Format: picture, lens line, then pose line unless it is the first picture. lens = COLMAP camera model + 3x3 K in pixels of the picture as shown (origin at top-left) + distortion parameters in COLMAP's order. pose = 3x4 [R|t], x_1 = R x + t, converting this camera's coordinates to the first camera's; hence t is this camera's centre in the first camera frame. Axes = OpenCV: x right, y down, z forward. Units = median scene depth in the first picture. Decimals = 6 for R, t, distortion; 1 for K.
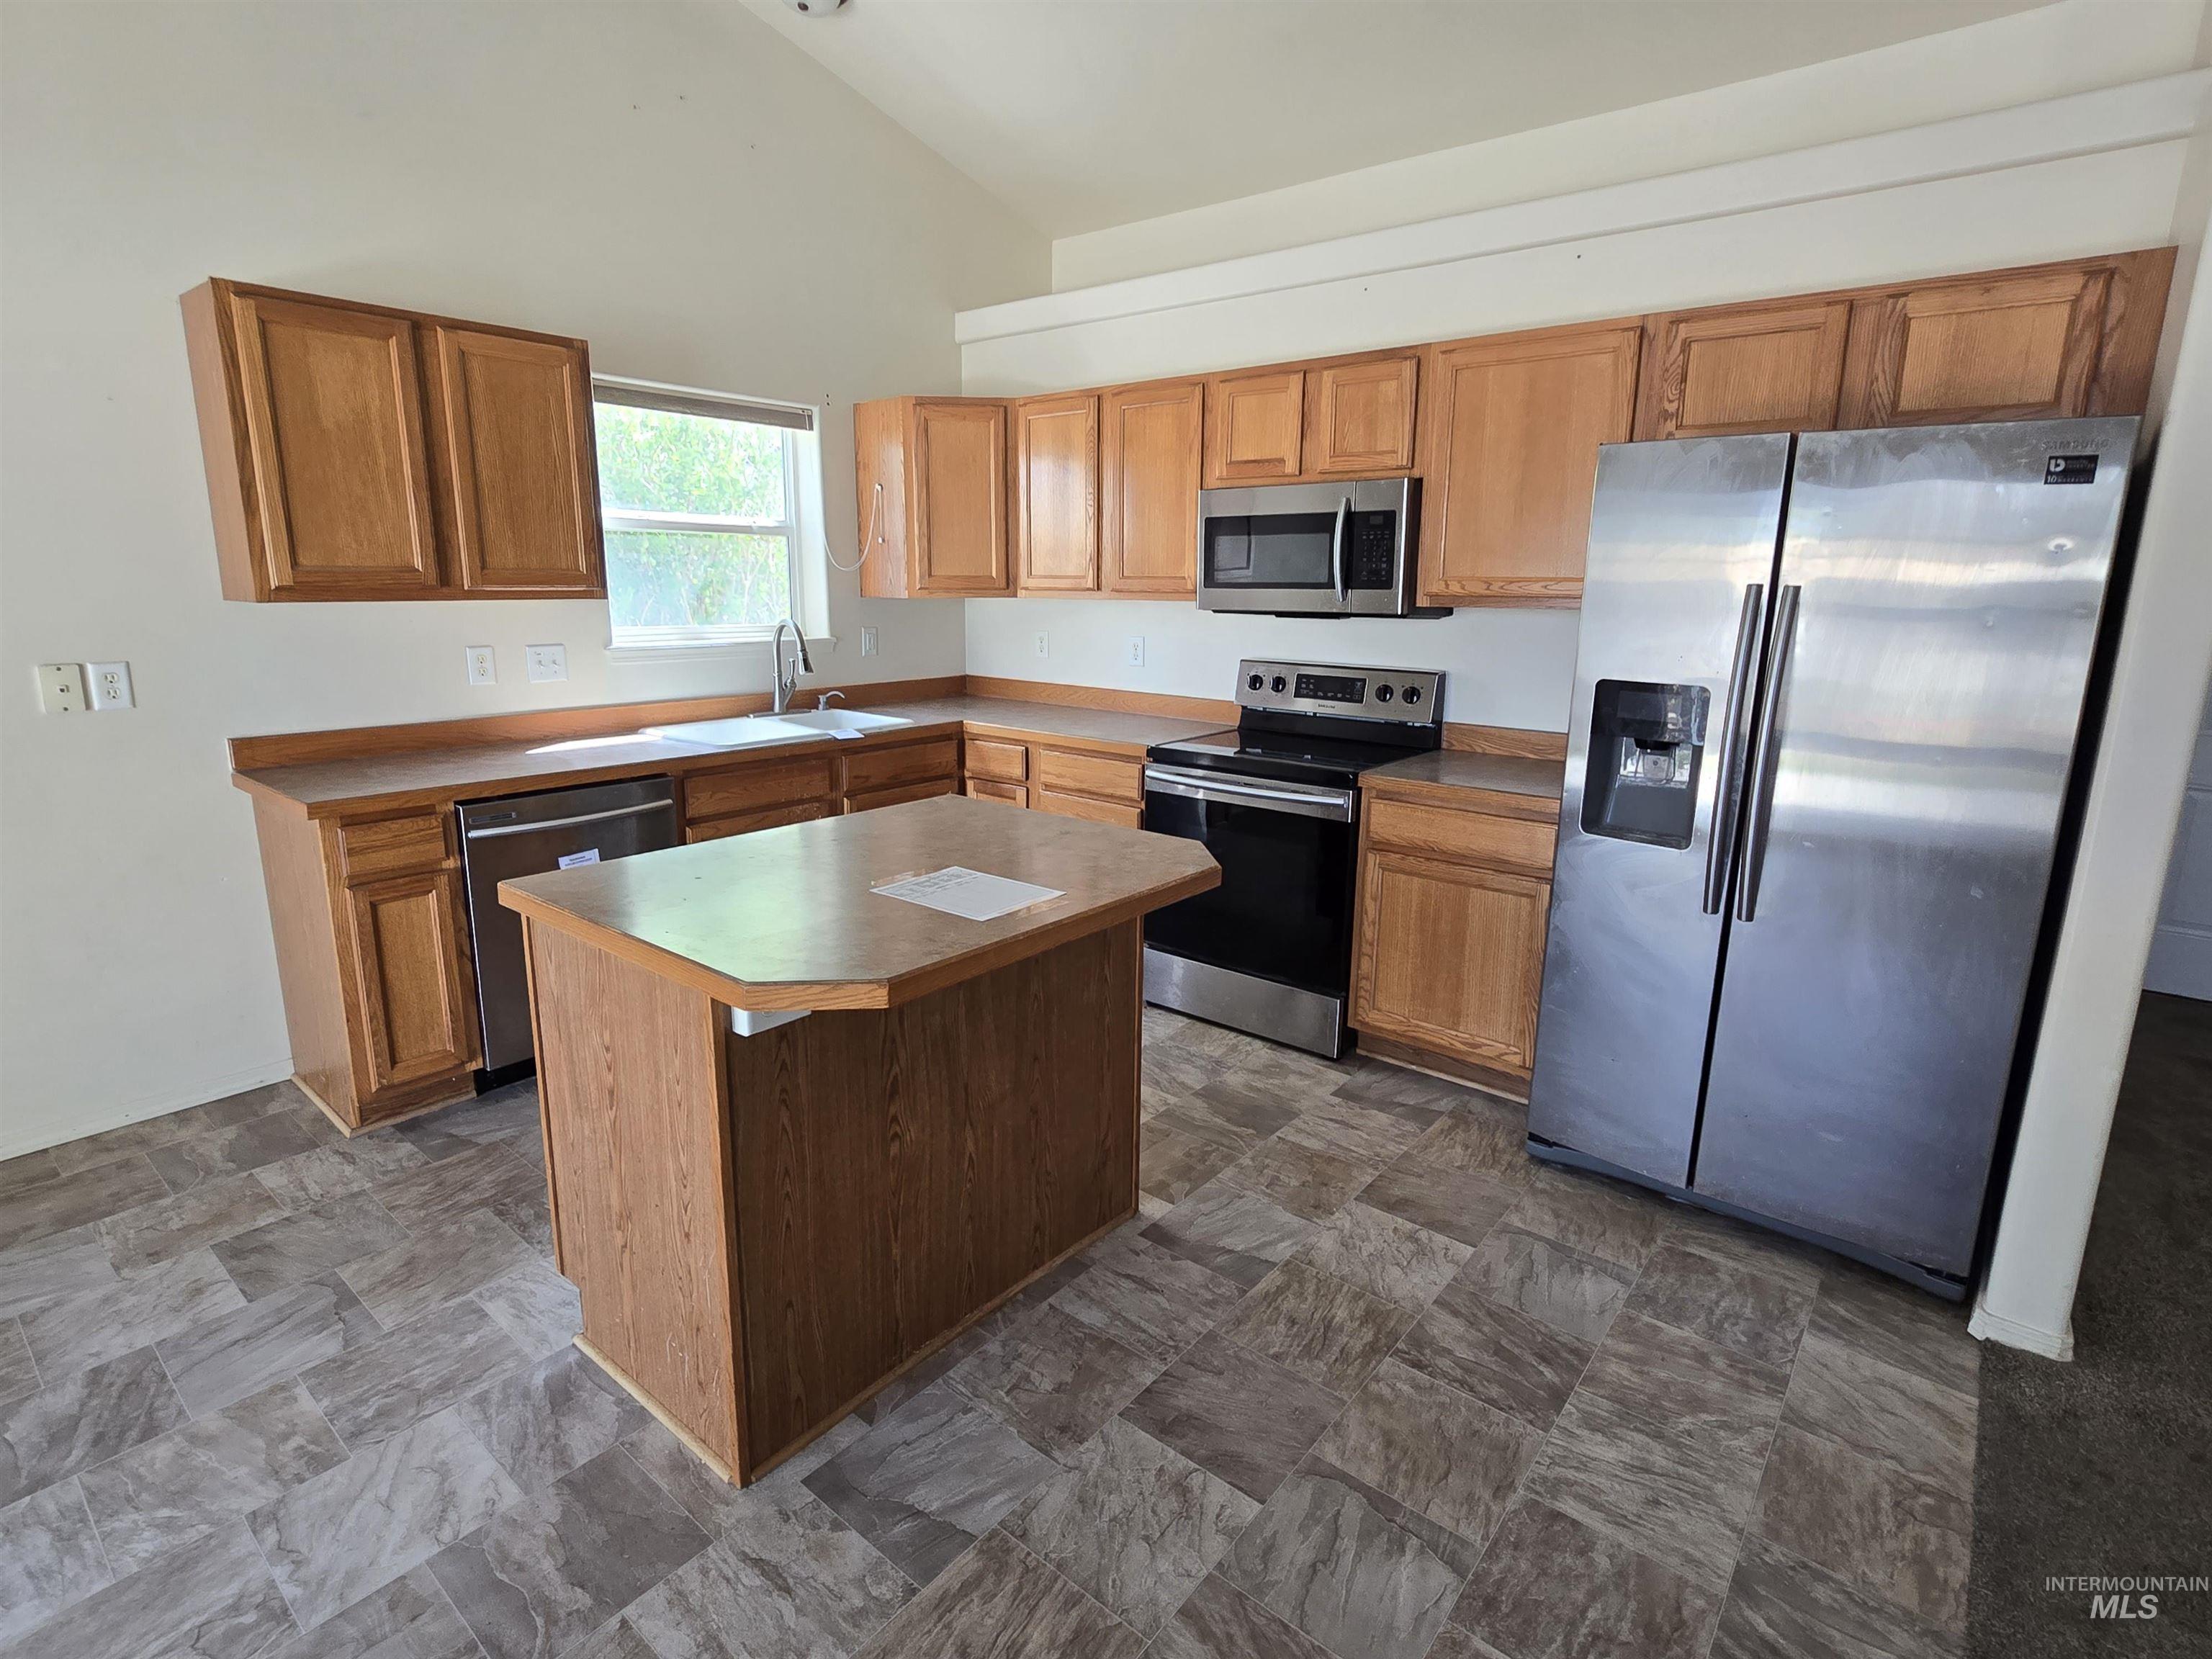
lens RADIAL K [[1103.4, 0, 1095.9], [0, 1103.4, 803.4], [0, 0, 1]] dist [-0.004356, 0.001127]
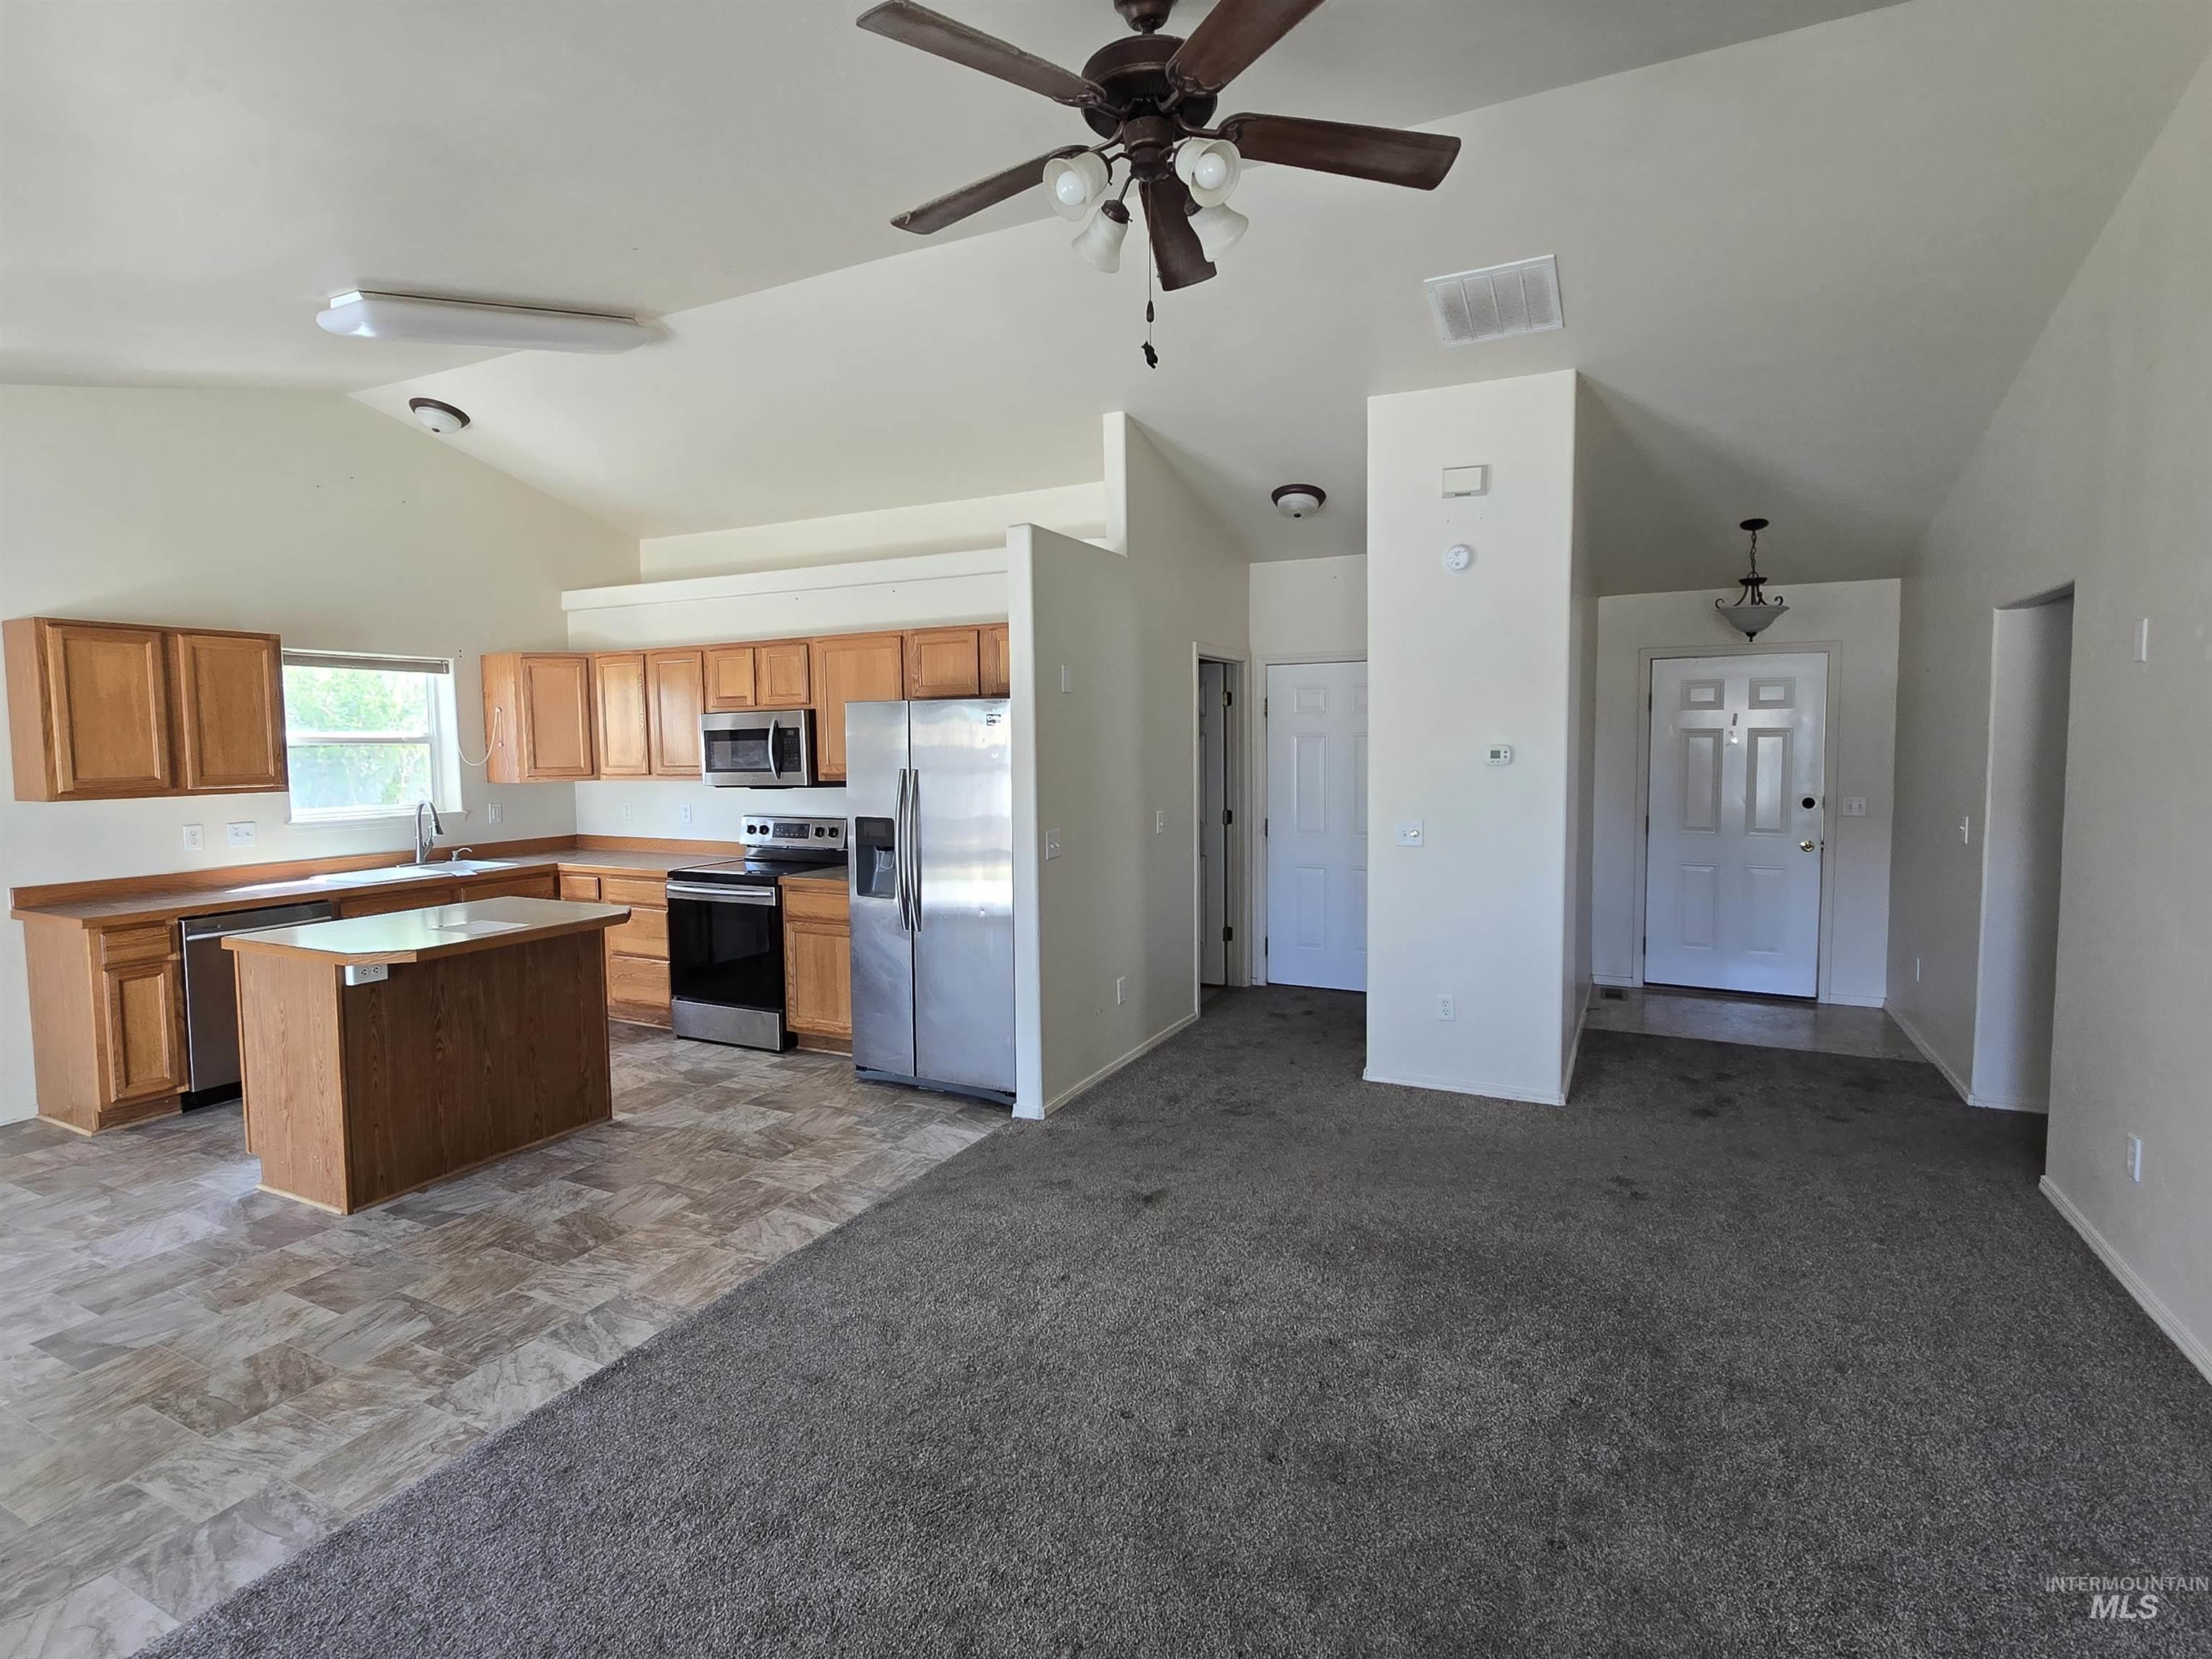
lens RADIAL K [[1103.4, 0, 1096.6], [0, 1103.4, 807.1], [0, 0, 1]] dist [-0.004356, 0.001127]
pose [[0.975182, -0.035955, 0.218464, 0.400435], [0.066997, 0.988387, -0.136392, 0.152304], [-0.211023, 0.147643, 0.966266, -0.902360]]
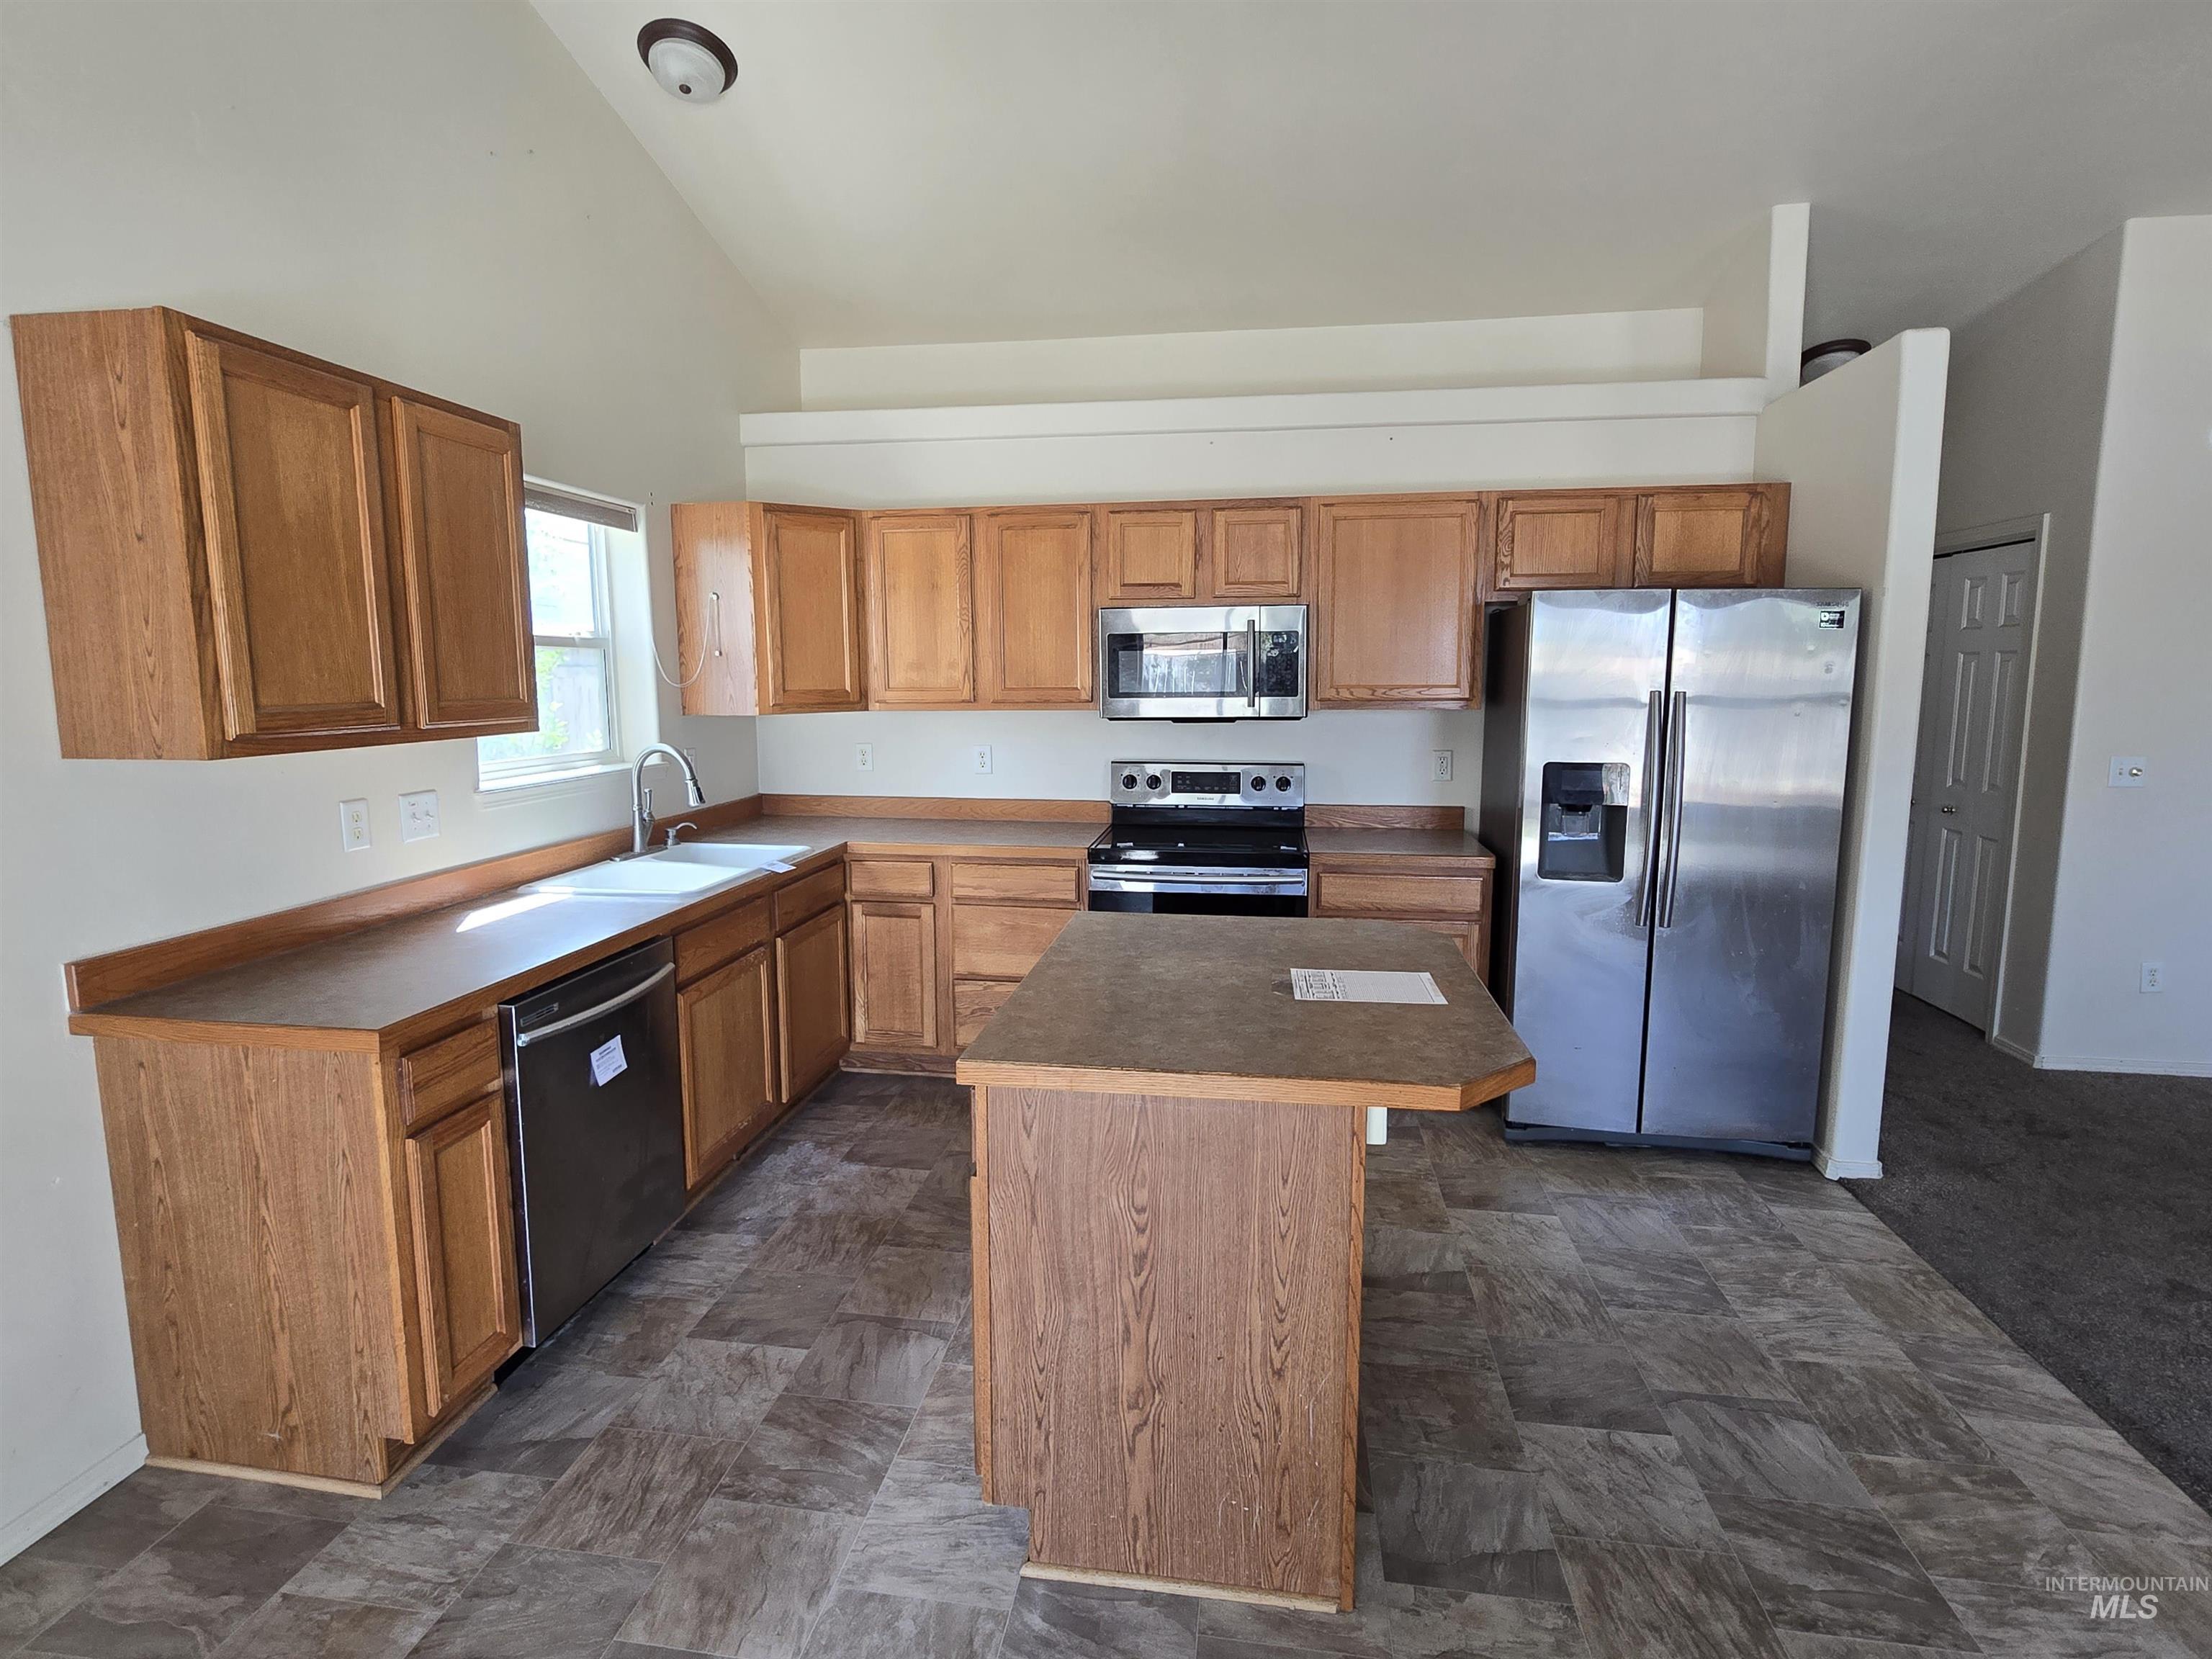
lens RADIAL K [[1103.4, 0, 1094.9], [0, 1103.4, 808.1], [0, 0, 1]] dist [-0.004356, 0.001127]
pose [[0.858976, -0.076449, 0.506277, -0.620609], [0.115981, 0.992140, -0.046964, -0.052357], [-0.498707, 0.099060, 0.861091, 0.116542]]
